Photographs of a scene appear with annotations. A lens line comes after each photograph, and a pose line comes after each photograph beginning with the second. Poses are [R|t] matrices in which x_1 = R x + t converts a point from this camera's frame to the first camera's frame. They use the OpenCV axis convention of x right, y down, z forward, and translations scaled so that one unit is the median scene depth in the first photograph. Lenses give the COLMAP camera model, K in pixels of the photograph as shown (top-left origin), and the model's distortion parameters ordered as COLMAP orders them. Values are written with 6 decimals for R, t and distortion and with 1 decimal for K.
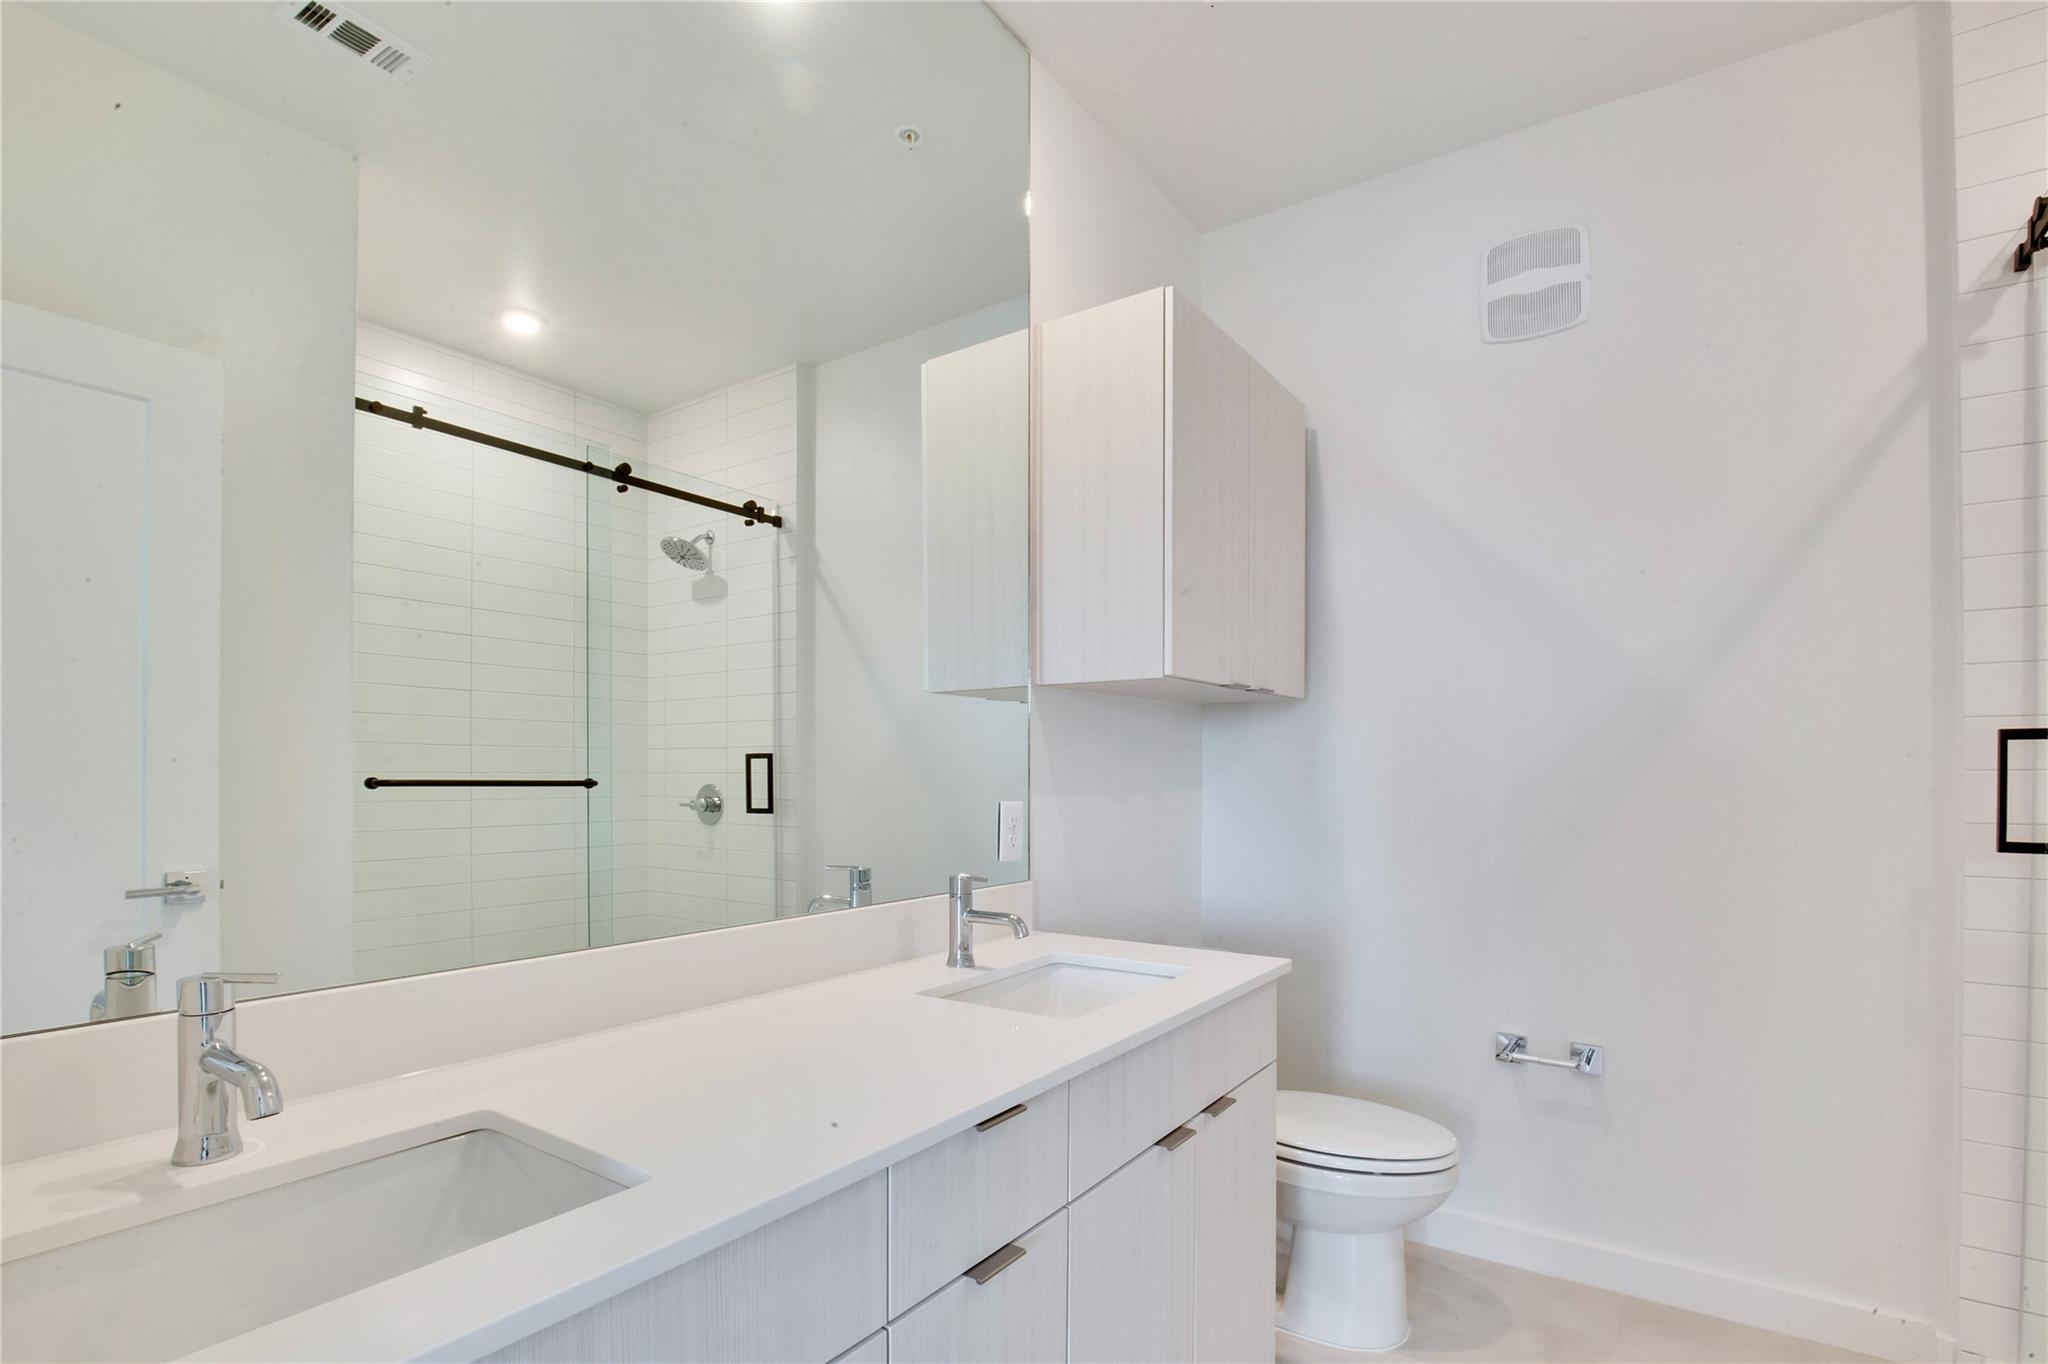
lens RADIAL K [[982.5, 0, 1021.9], [0, 982.5, 785.9], [0, 0, 1]] dist [-0.030639, 0.003230]
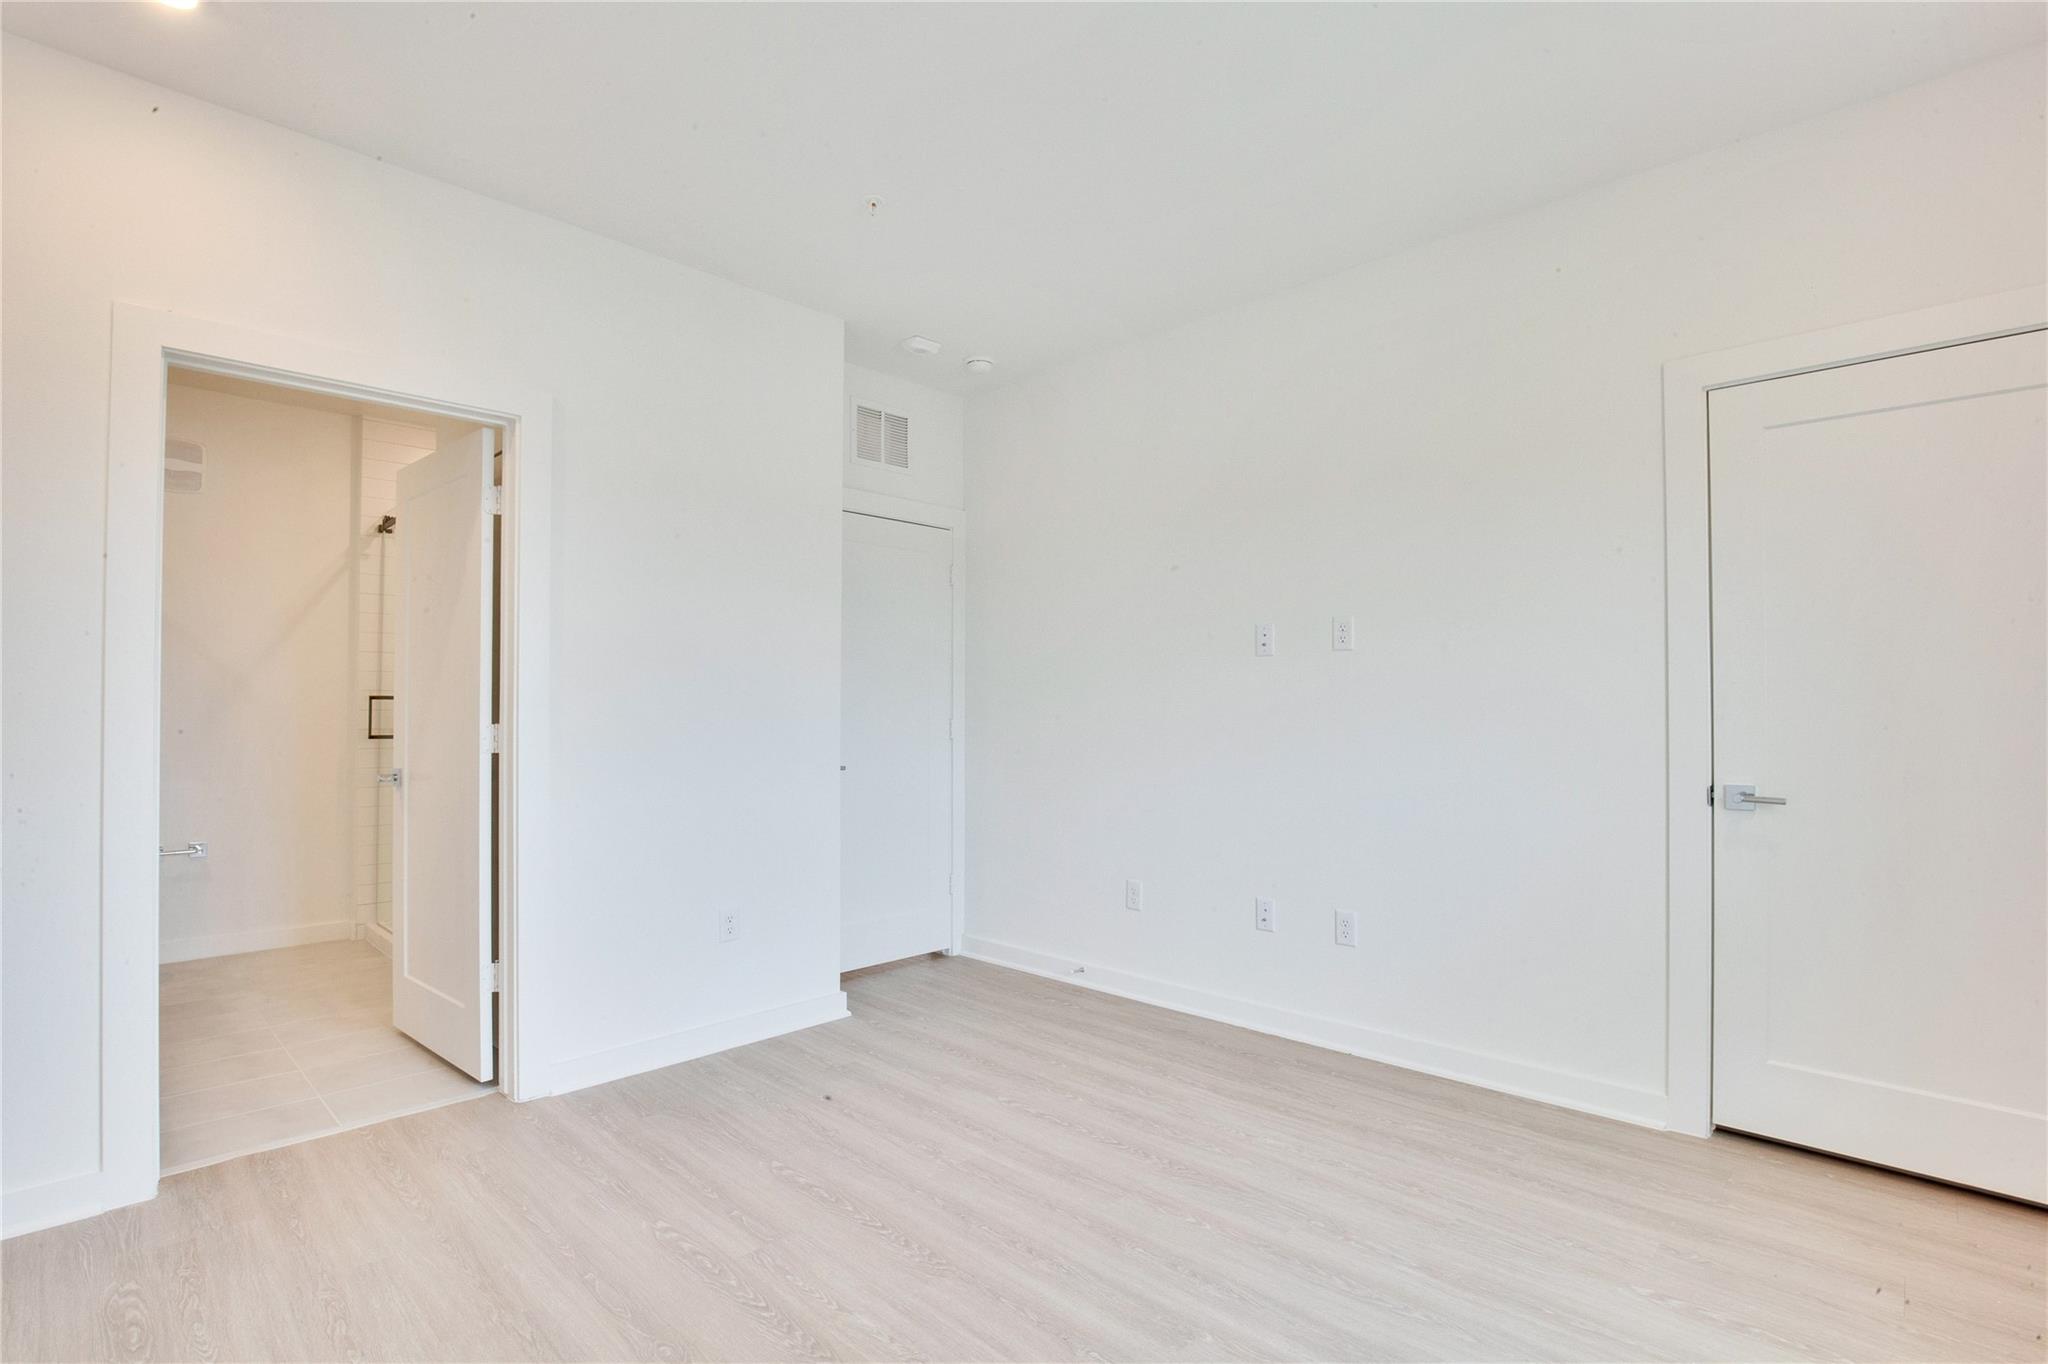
lens RADIAL K [[982.5, 0, 1029.7], [0, 982.5, 685.7], [0, 0, 1]] dist [-0.030639, 0.003230]
pose [[0.173461, 0.016708, 0.984699, -1.277664], [0.001277, 0.999851, -0.017190, -0.032118], [-0.984840, 0.004239, 0.173413, -1.243773]]
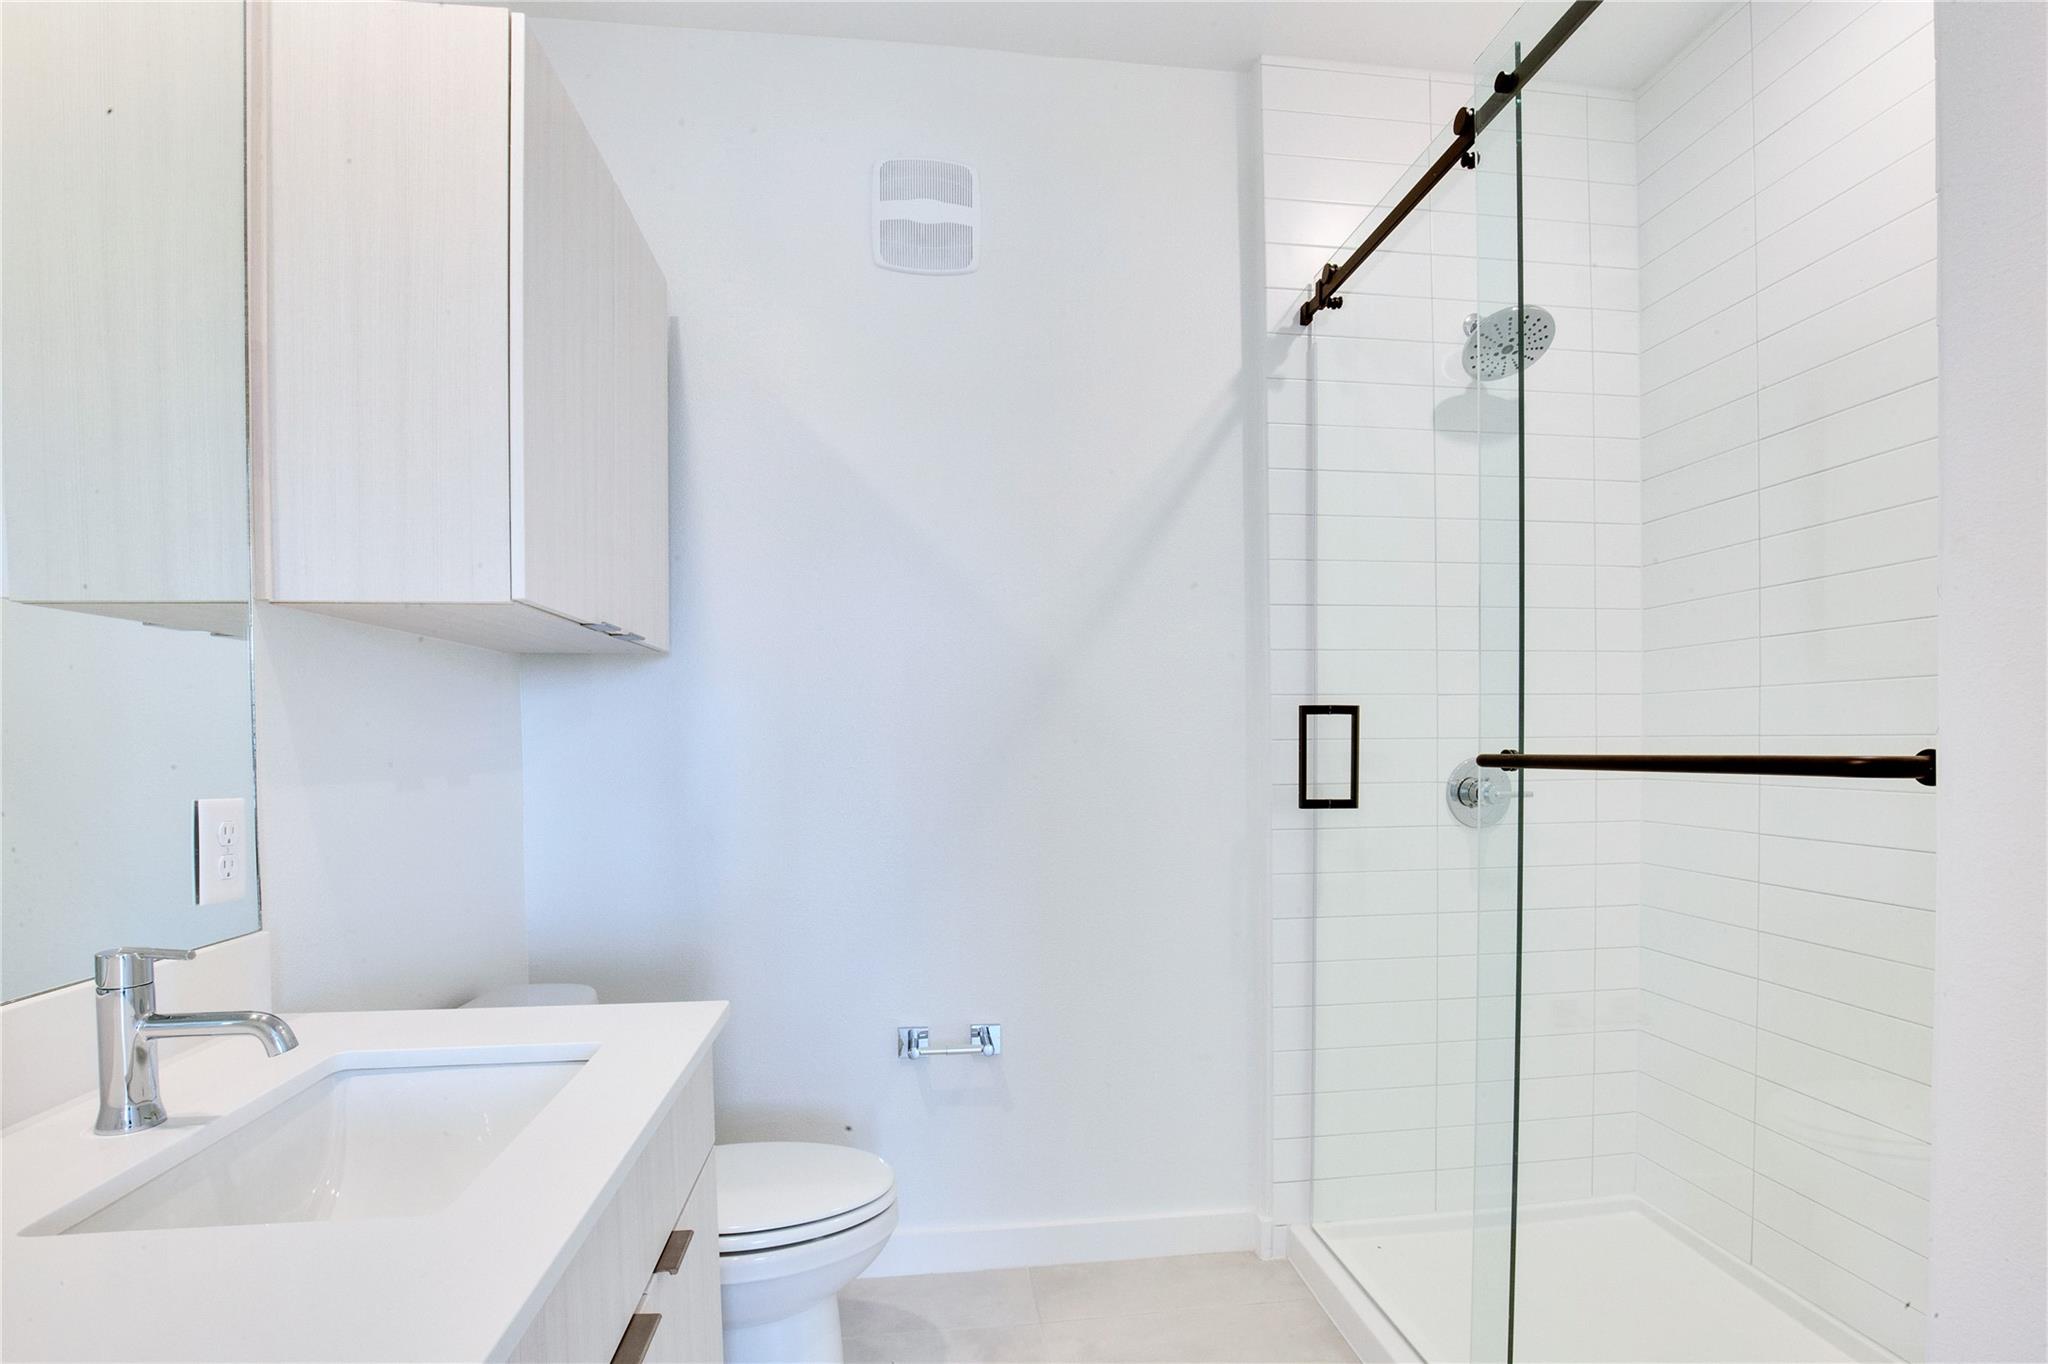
lens RADIAL K [[982.5, 0, 1034.4], [0, 982.5, 771.7], [0, 0, 1]] dist [-0.030639, 0.003230]
pose [[0.736124, -0.023504, 0.676438, -0.043233], [0.013094, 0.999704, 0.020486, -0.005119], [-0.676720, -0.006223, 0.736214, 0.279613]]
